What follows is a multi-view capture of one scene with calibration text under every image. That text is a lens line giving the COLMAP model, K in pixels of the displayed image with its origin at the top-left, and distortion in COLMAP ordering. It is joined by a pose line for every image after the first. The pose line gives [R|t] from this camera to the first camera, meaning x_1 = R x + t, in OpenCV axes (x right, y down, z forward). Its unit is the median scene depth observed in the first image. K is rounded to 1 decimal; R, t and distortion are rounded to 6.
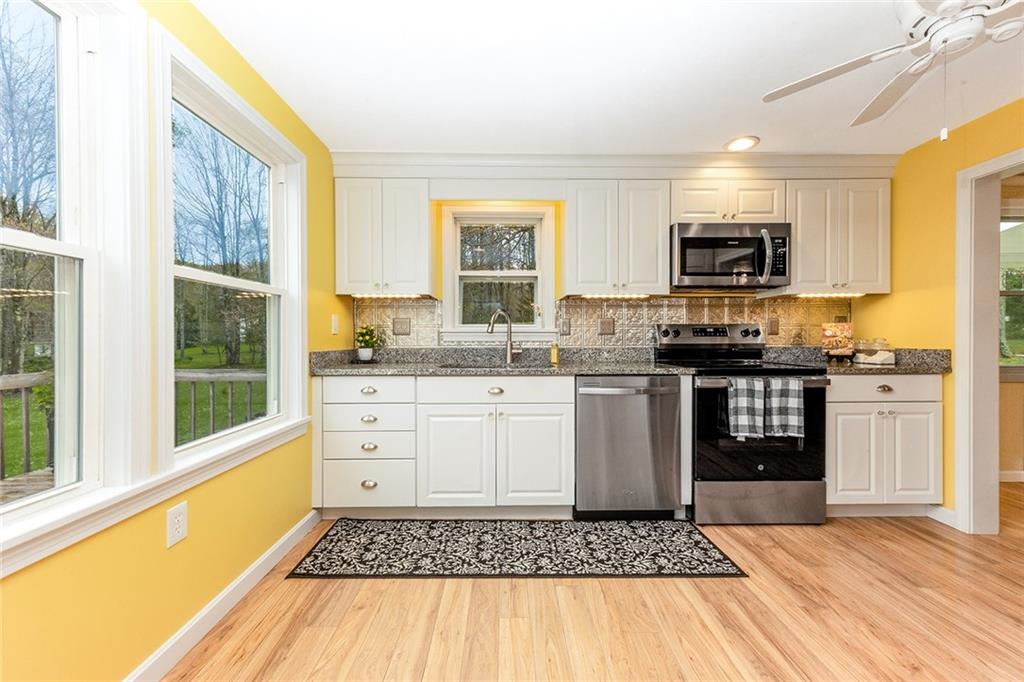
lens RADIAL K [[391.5, 0, 515.5], [0, 391.5, 338.5], [0, 0, 1]] dist [0.000326, 0.000159]
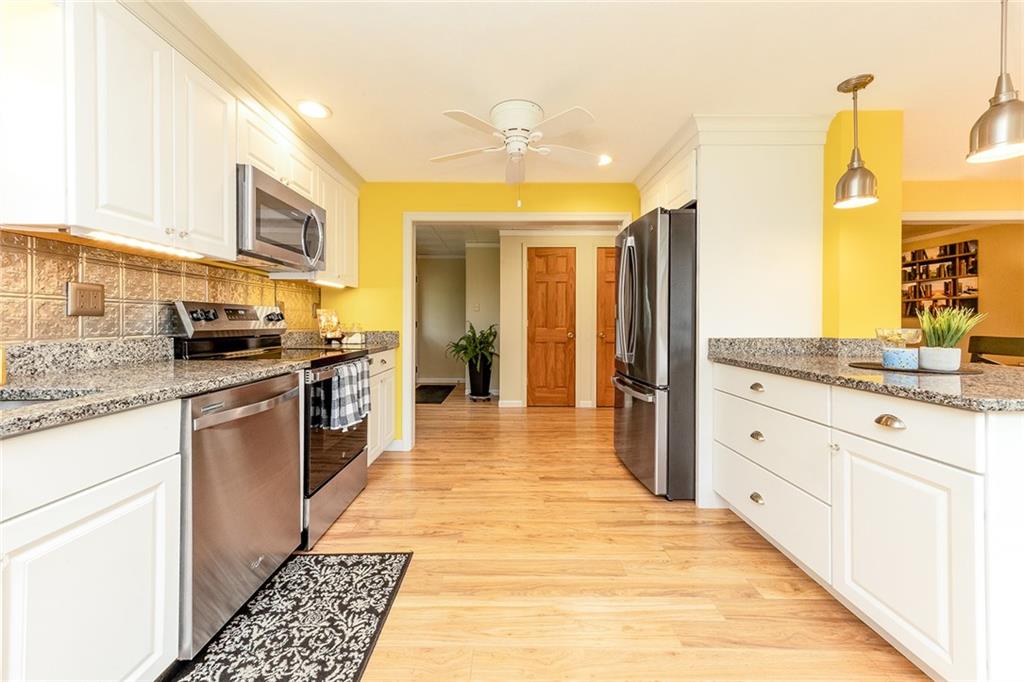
lens RADIAL K [[391.5, 0, 493.9], [0, 391.5, 324.2], [0, 0, 1]] dist [0.000326, 0.000159]
pose [[0.030795, -0.002745, 0.999522, -0.378460], [-0.002409, 0.999993, 0.002821, -0.002163], [-0.999523, -0.002495, 0.030788, 0.655377]]
